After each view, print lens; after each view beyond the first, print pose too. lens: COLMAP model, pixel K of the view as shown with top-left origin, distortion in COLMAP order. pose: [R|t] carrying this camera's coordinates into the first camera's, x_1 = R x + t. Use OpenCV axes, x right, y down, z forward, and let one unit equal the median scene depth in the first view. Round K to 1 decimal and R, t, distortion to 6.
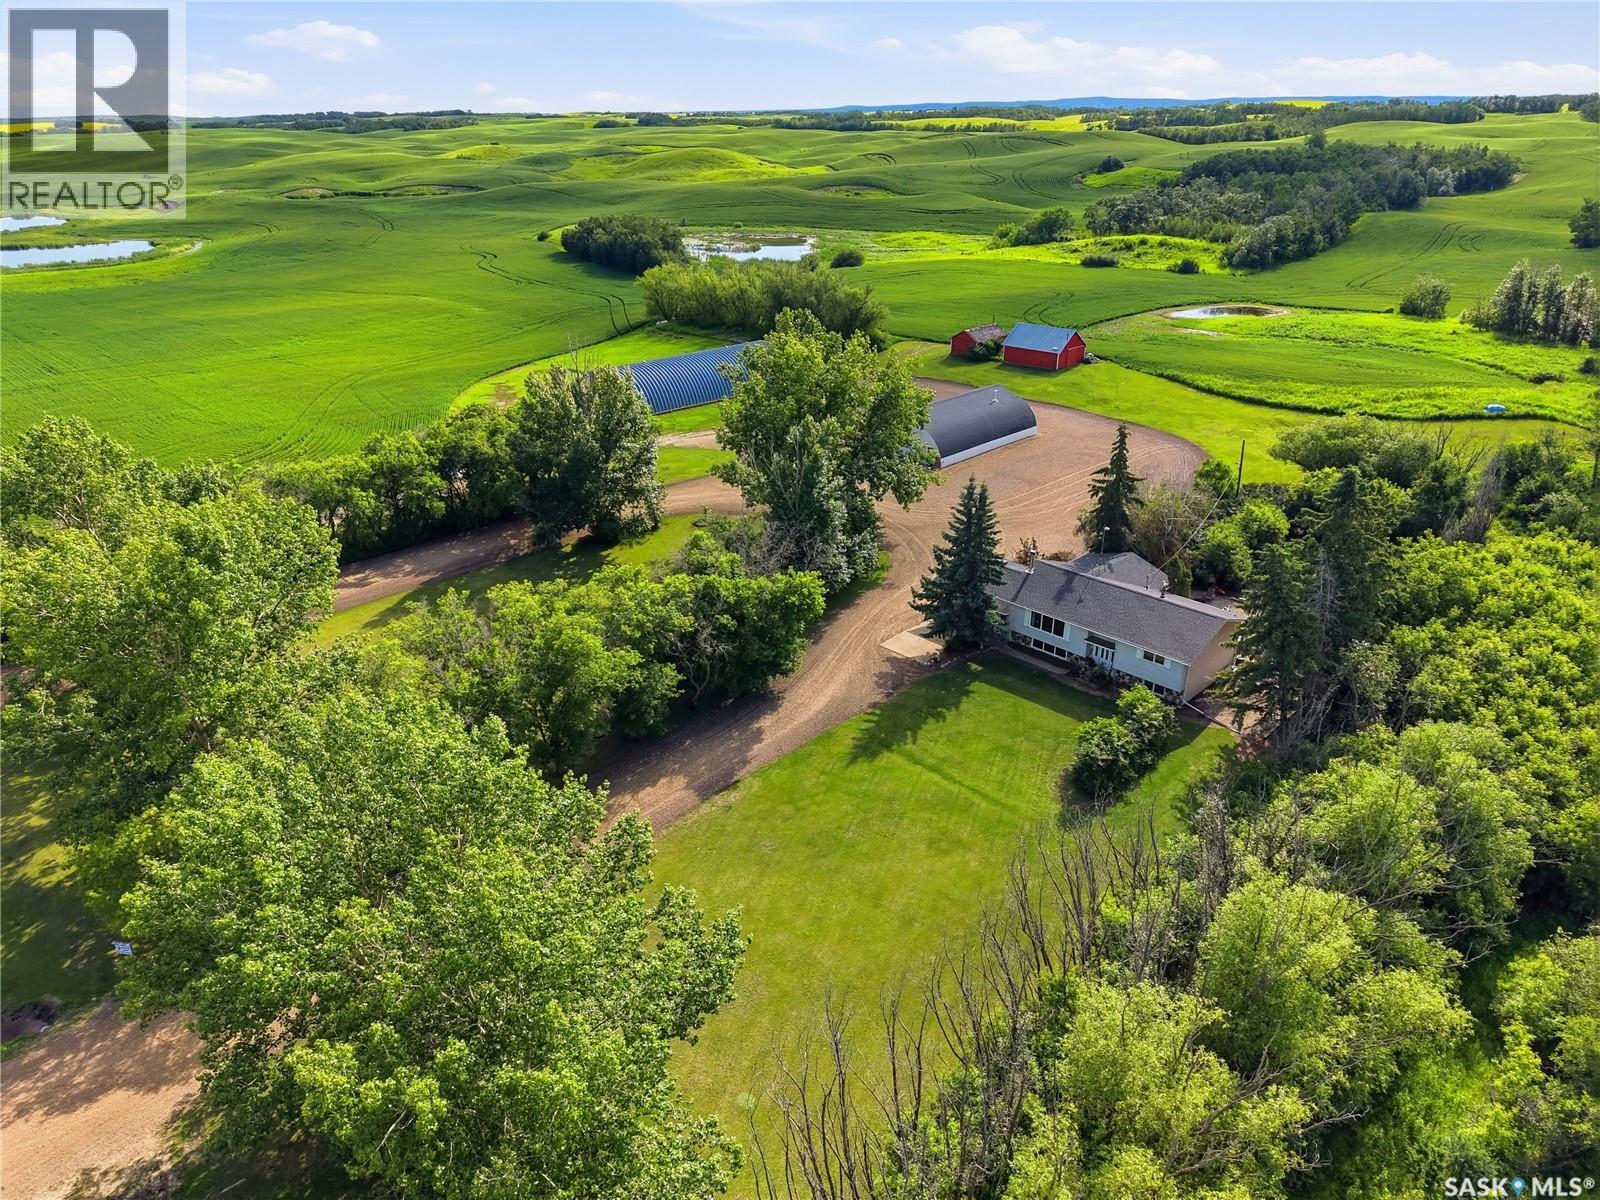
lens RADIAL K [[1054.6, 0, 807.4], [0, 1054.6, 610.3], [0, 0, 1]] dist [0.044832, -0.056771]
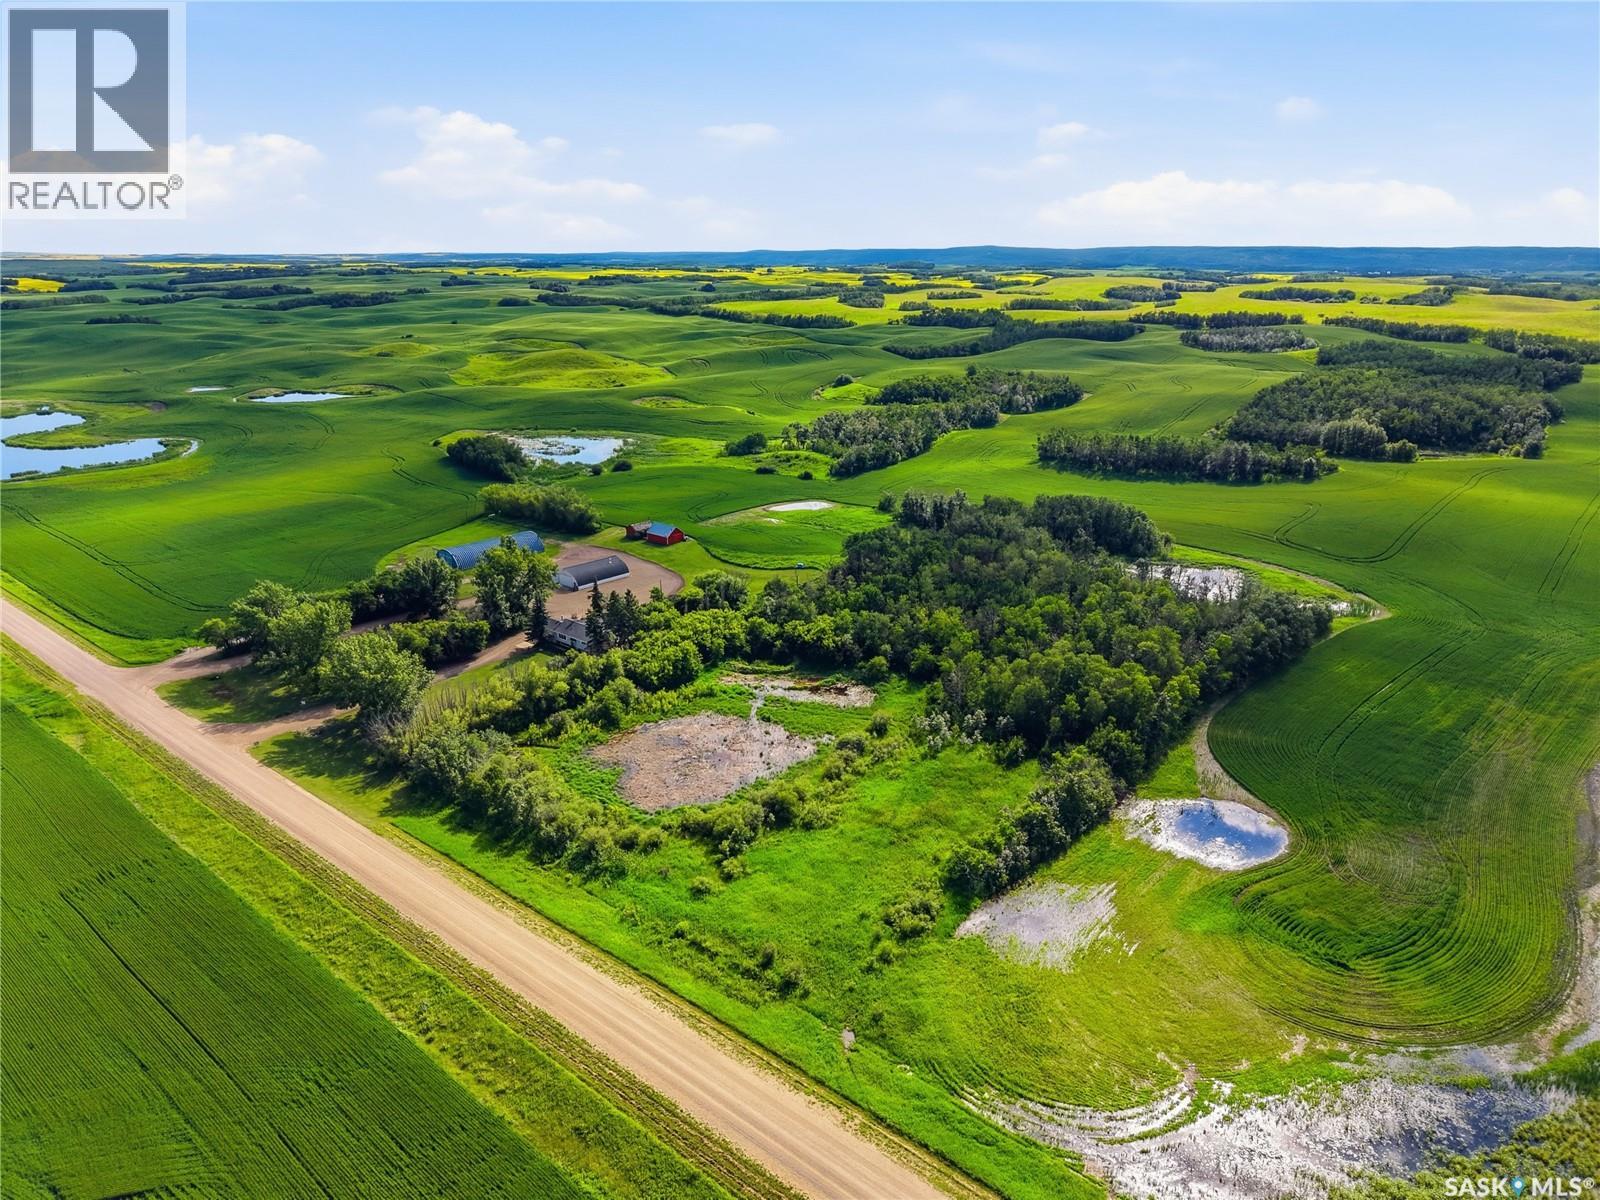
lens RADIAL K [[1054.6, 0, 807.4], [0, 1054.6, 610.3], [0, 0, 1]] dist [0.044832, -0.056771]
pose [[0.997078, -0.015537, 0.074798, 0.340753], [0.023910, 0.993377, -0.112384, 0.146826], [-0.072557, 0.113844, 0.990846, -1.082086]]
